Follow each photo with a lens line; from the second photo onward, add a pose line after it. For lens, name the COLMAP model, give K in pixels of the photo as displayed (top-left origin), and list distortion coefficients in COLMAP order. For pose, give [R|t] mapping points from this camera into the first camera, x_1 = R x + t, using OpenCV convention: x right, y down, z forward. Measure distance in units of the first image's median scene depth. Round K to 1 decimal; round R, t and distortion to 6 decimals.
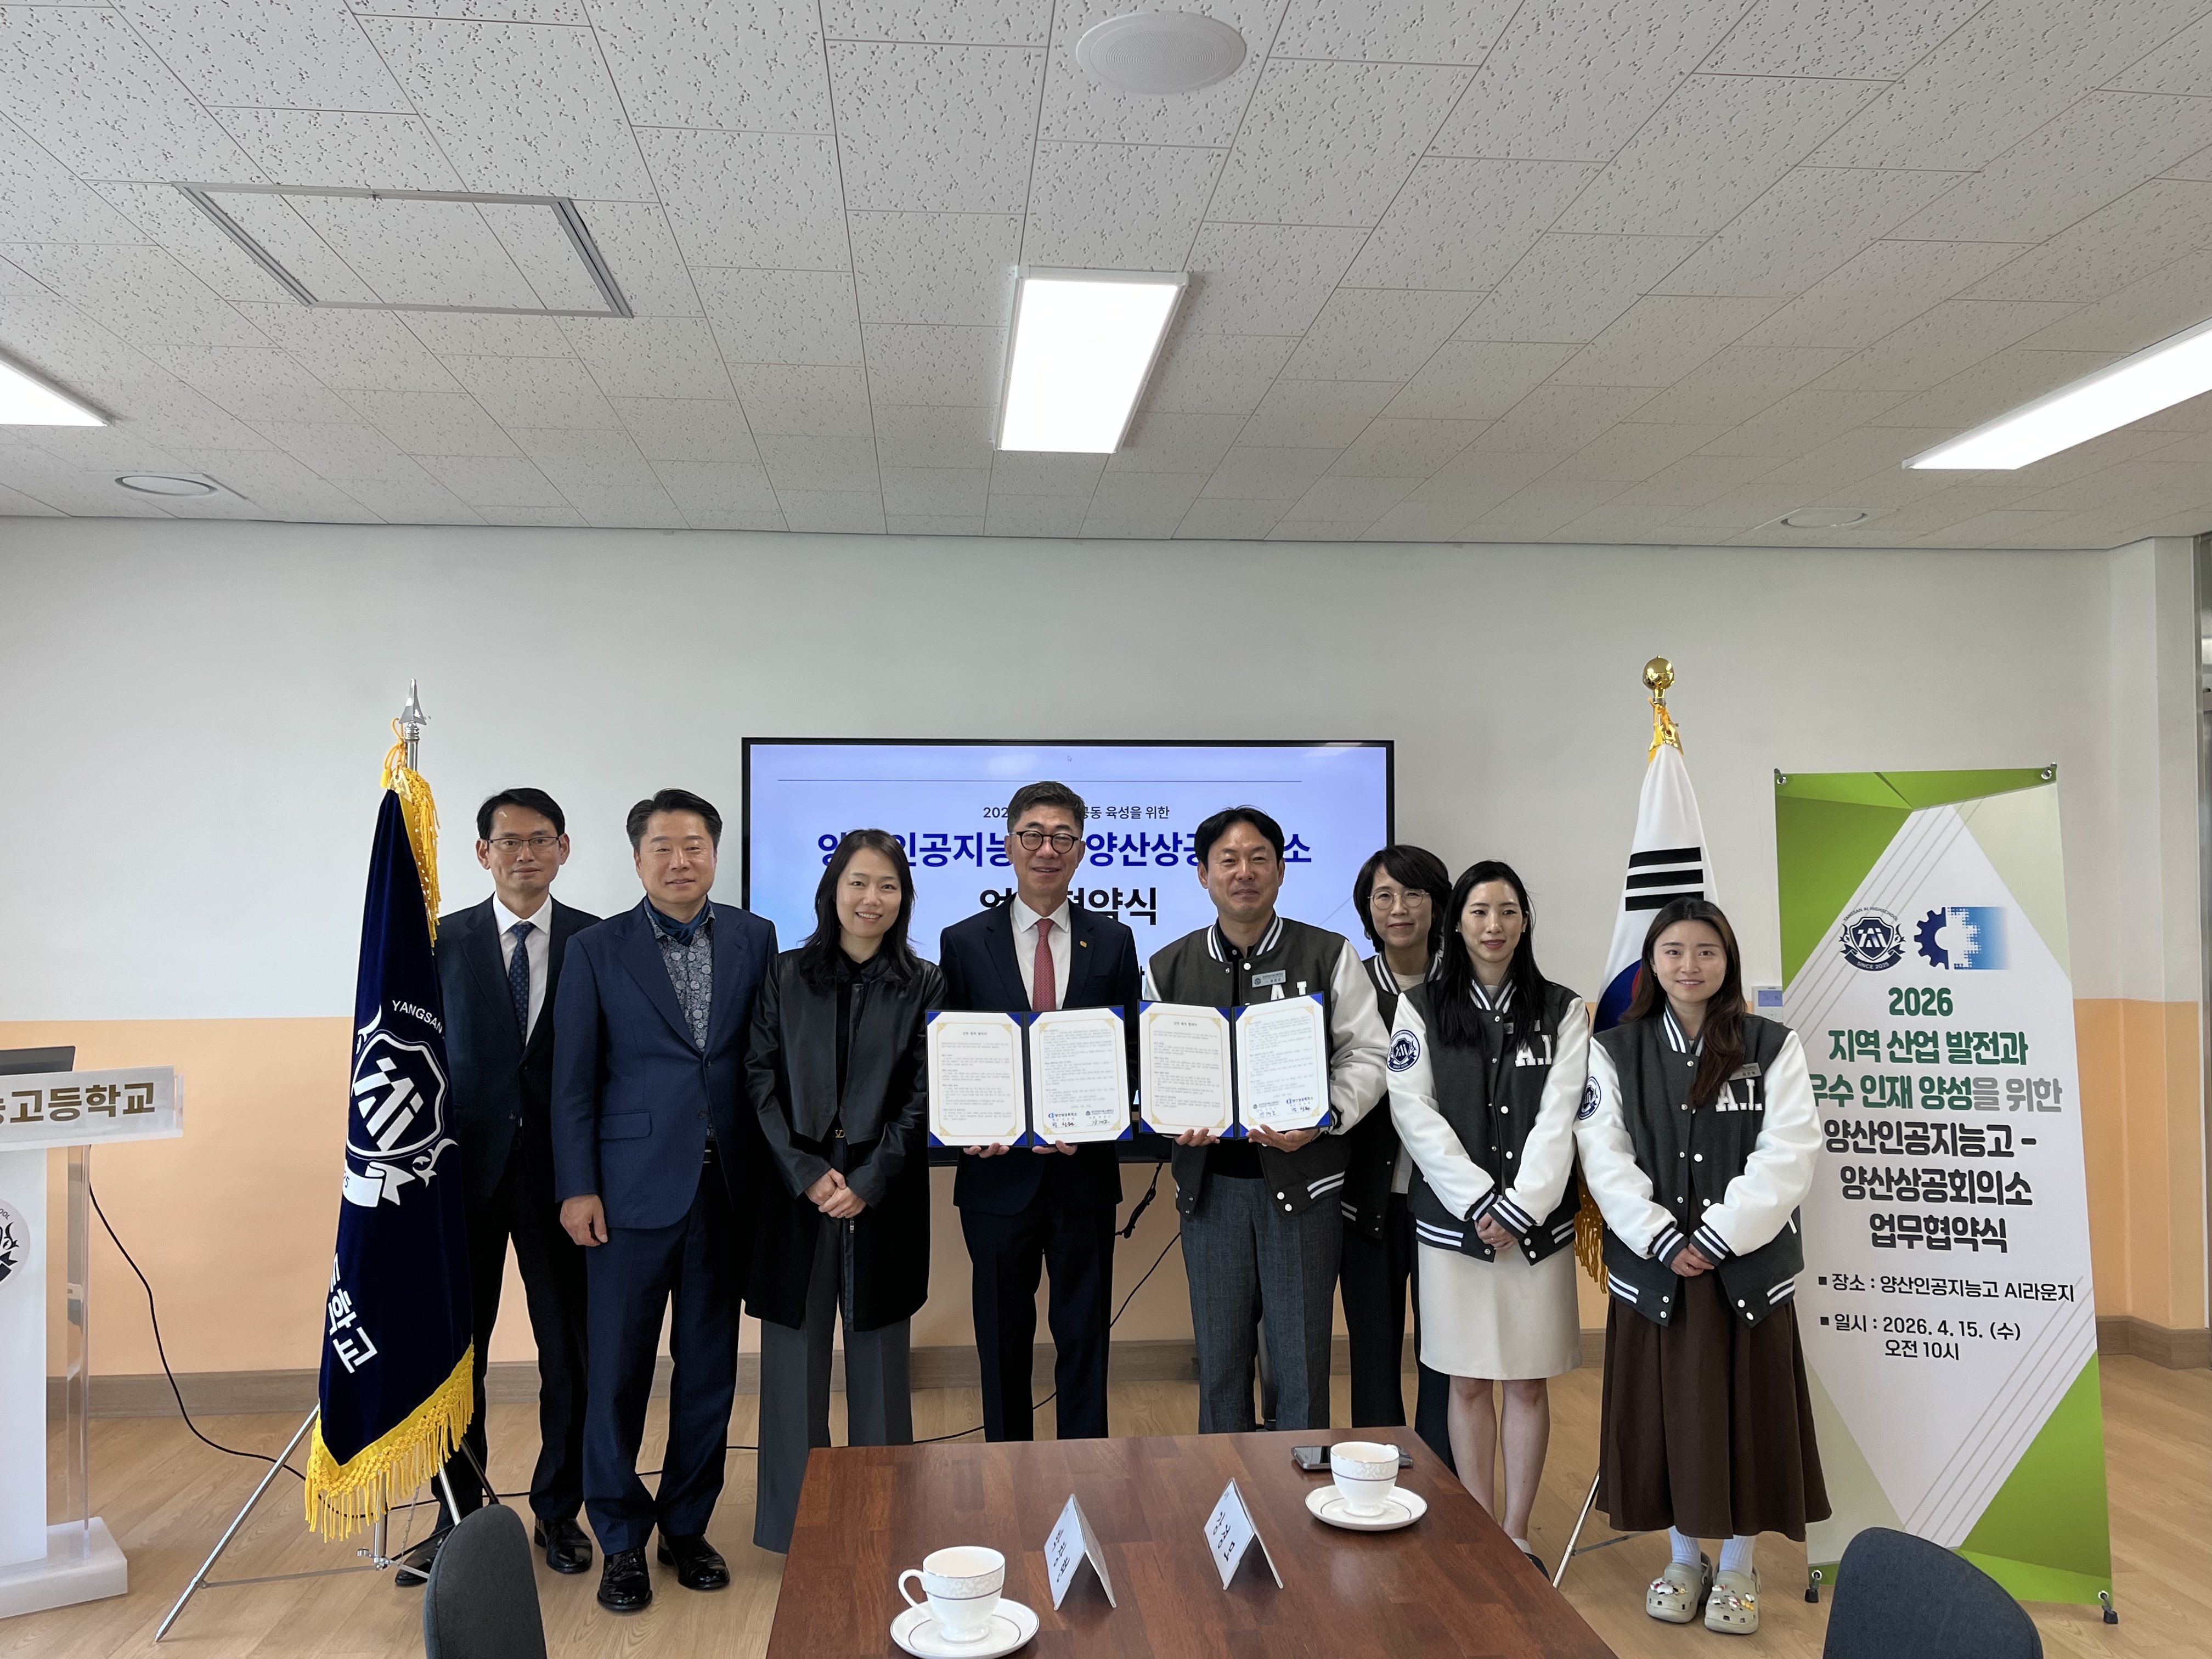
lens RADIAL K [[1774.2, 0, 1119.2], [0, 1774.2, 835.2], [0, 0, 1]] dist [0.044872, -0.030933]
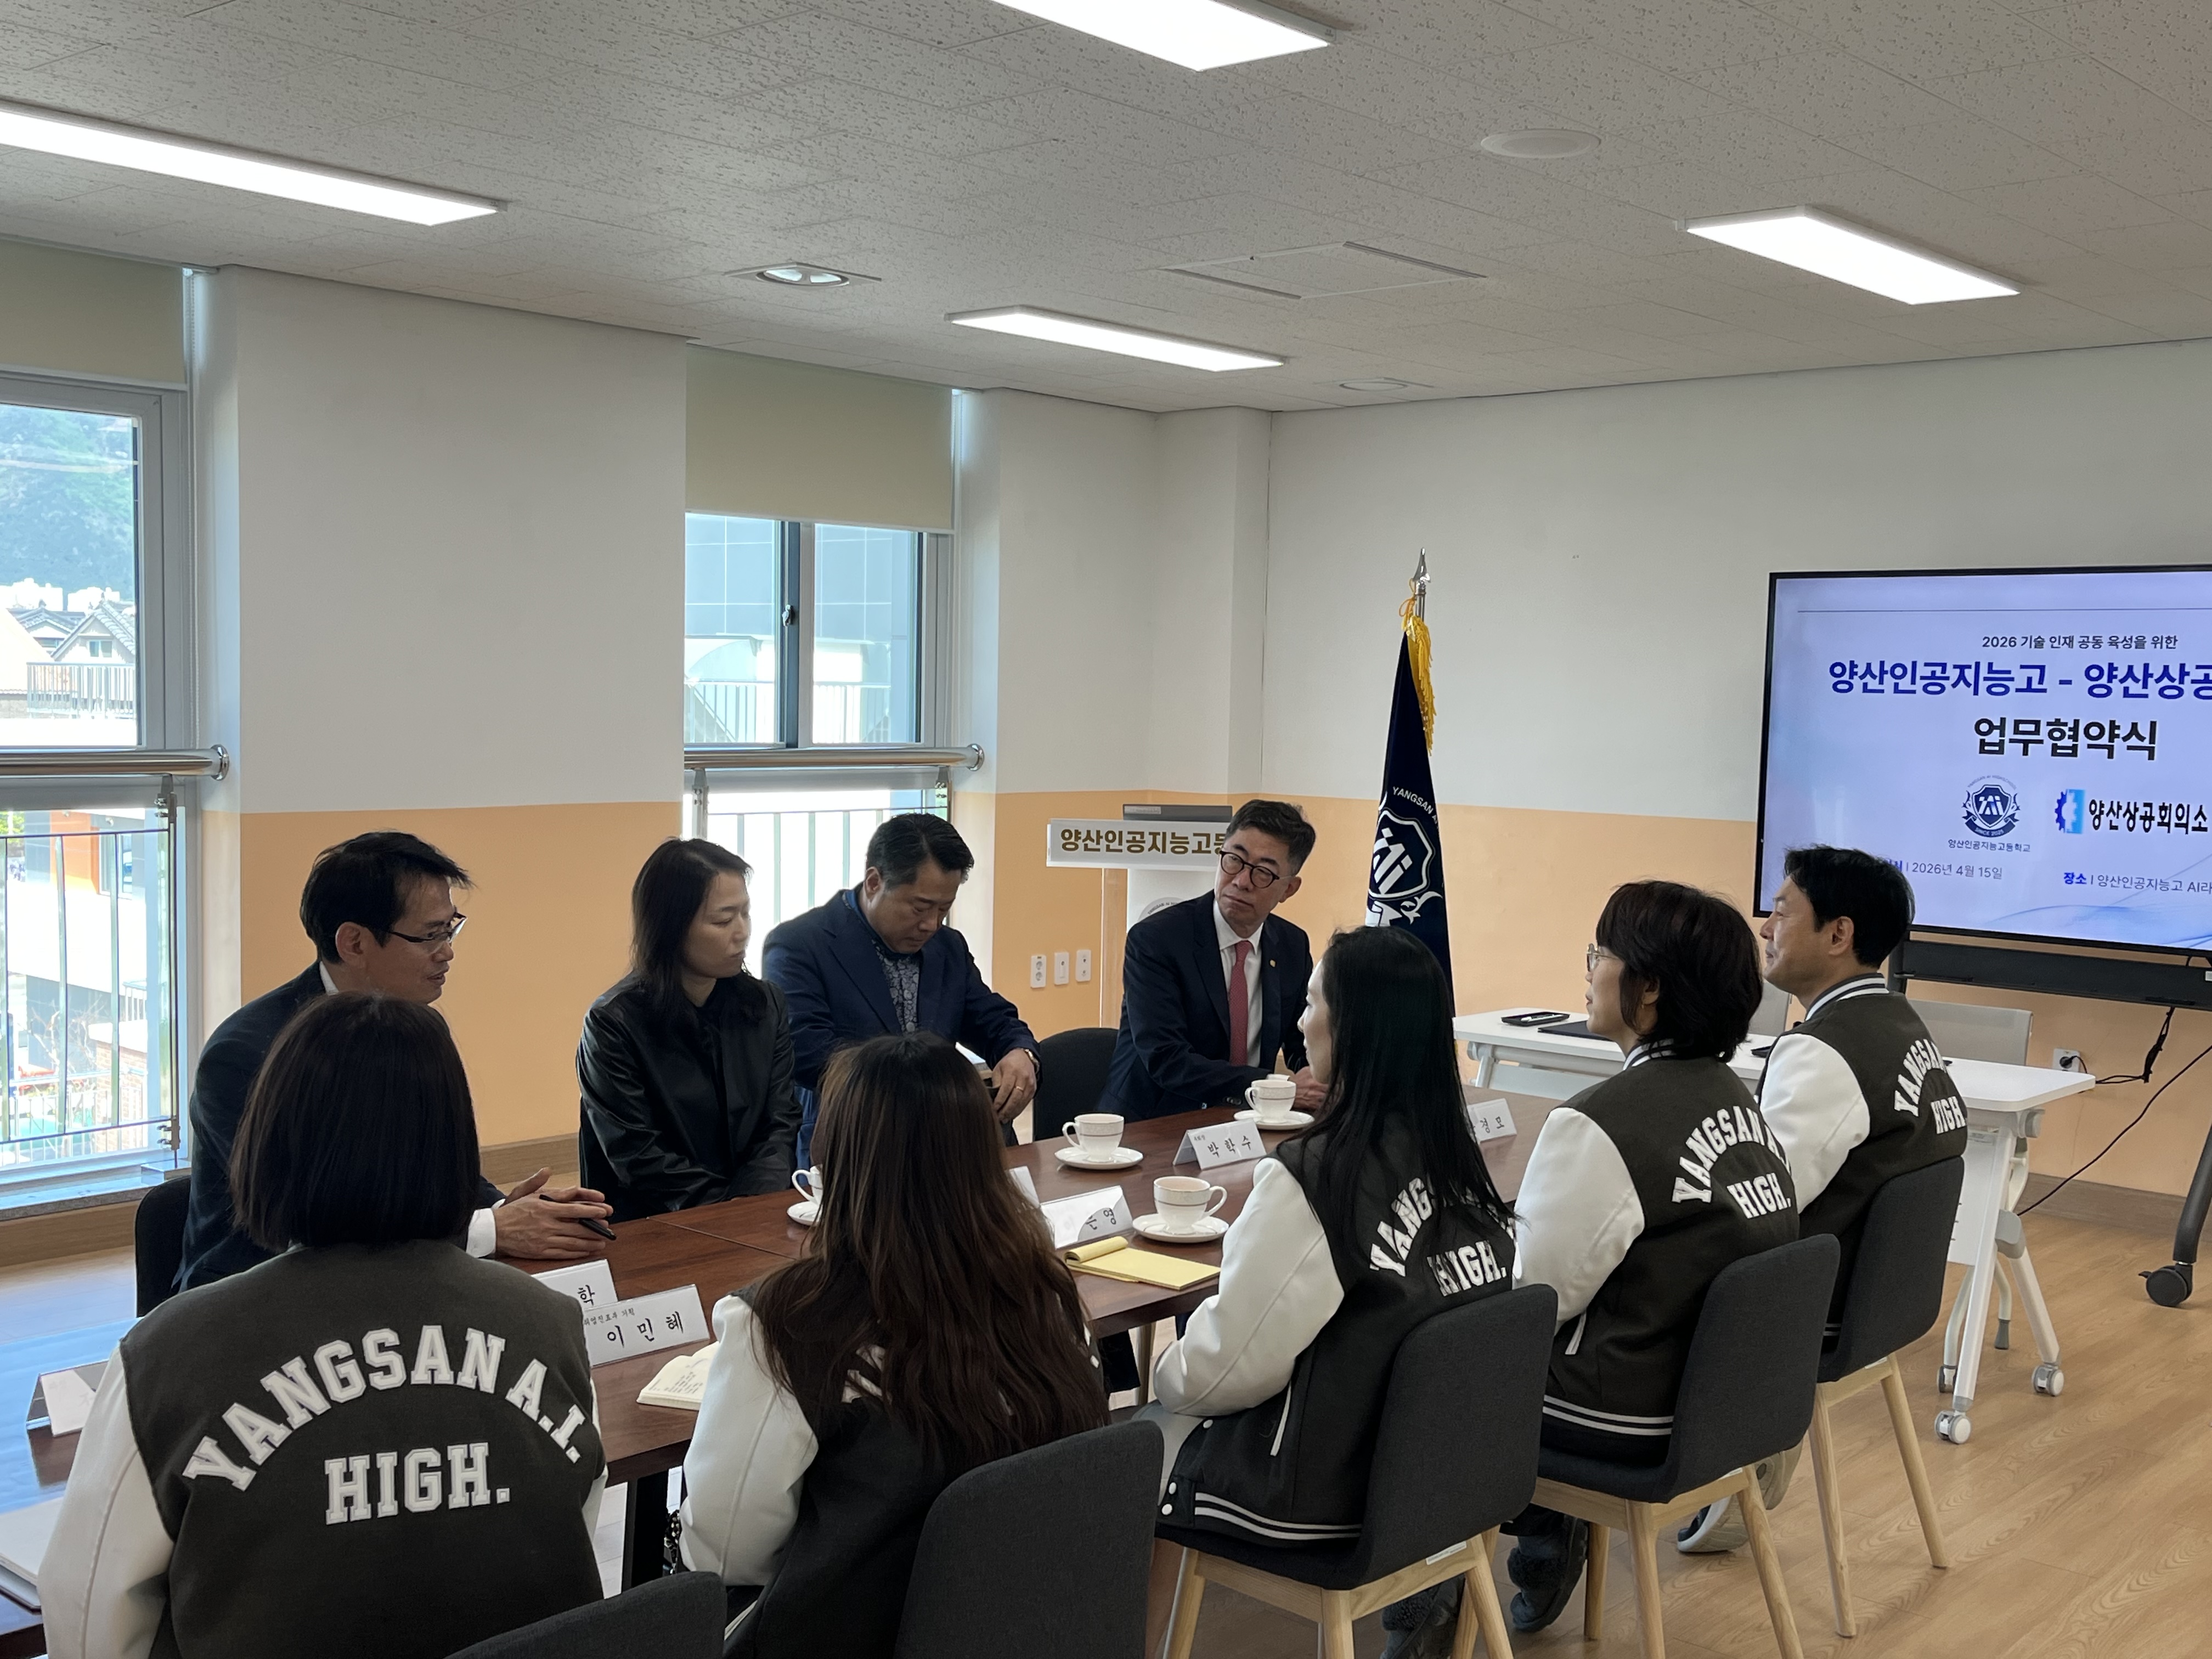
lens RADIAL K [[2323.3, 0, 1108.2], [0, 2323.3, 841.6], [0, 0, 1]] dist [0.029351, 0.000000]
pose [[0.668877, 0.068533, -0.740207, 0.720594], [0.000716, 0.995681, 0.092833, -0.028885], [0.743372, -0.062624, 0.665940, -0.327743]]
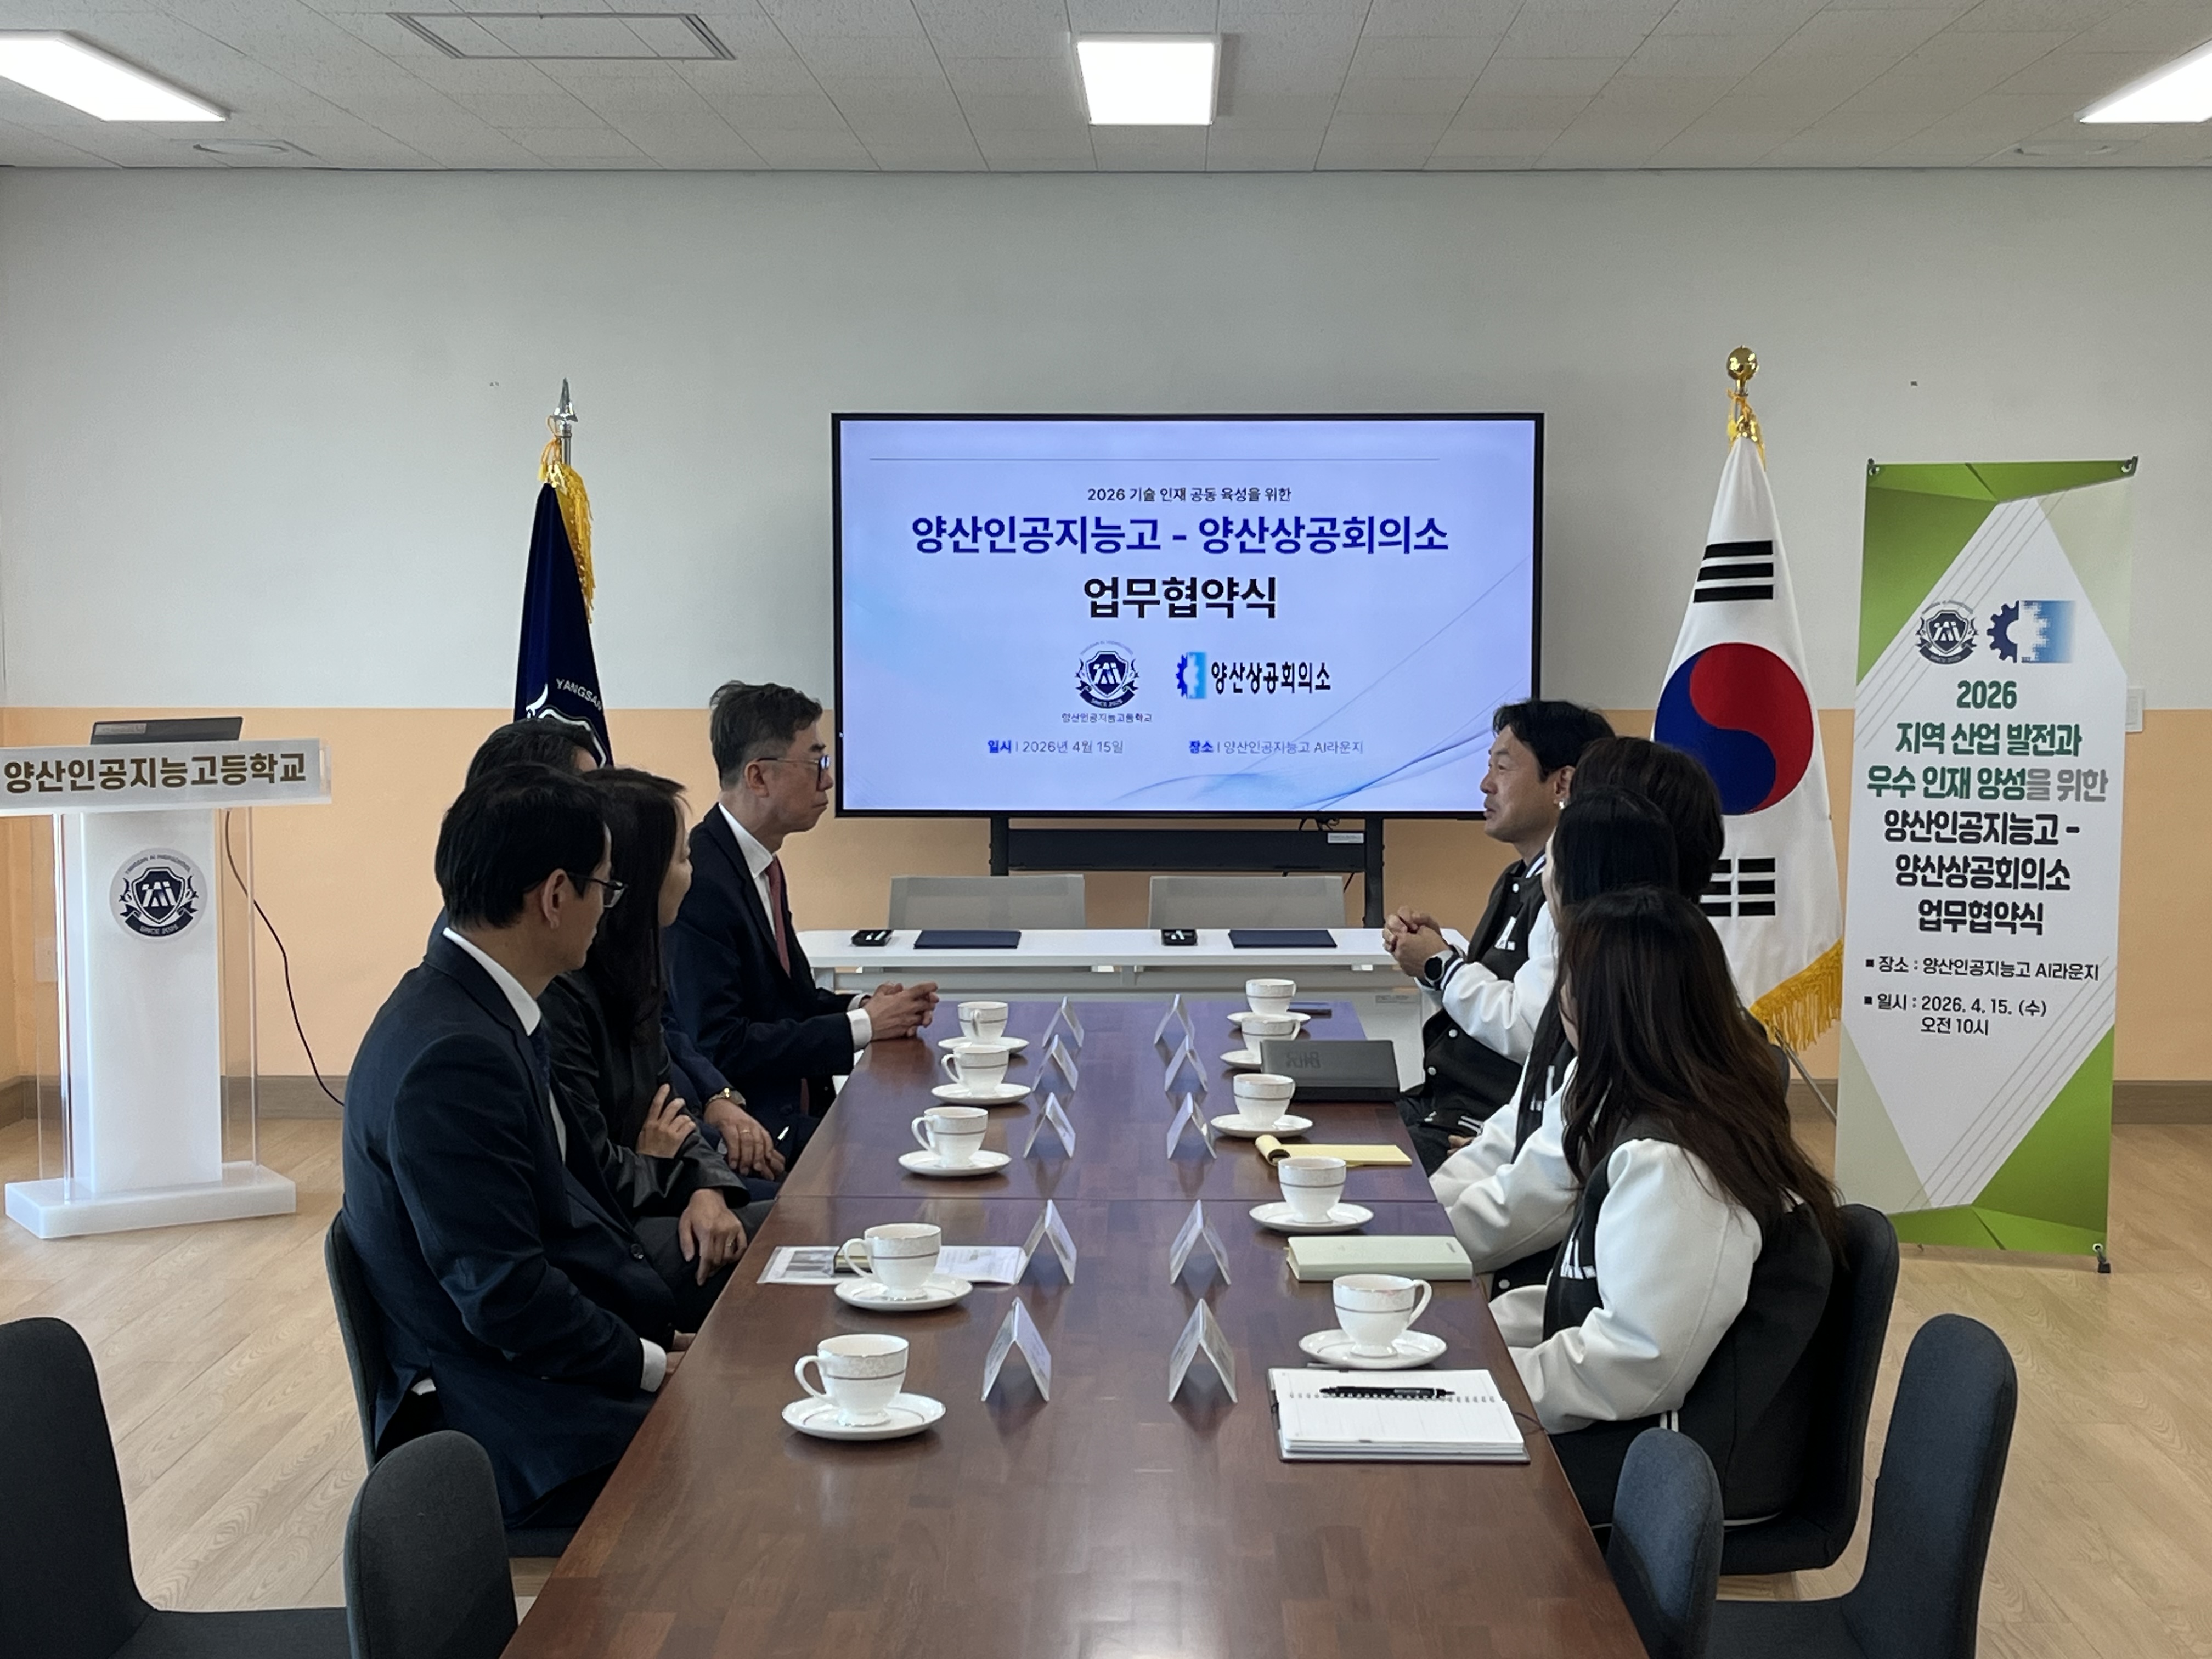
lens RADIAL K [[3329.7, 0, 1124.4], [0, 3329.7, 843.9], [0, 0, 1]] dist [0.096534, 0.000000]
pose [[0.993219, 0.014301, -0.115374, 0.179093], [-0.001035, 0.993454, 0.114231, -0.037578], [0.116252, -0.113337, 0.986732, -0.901900]]
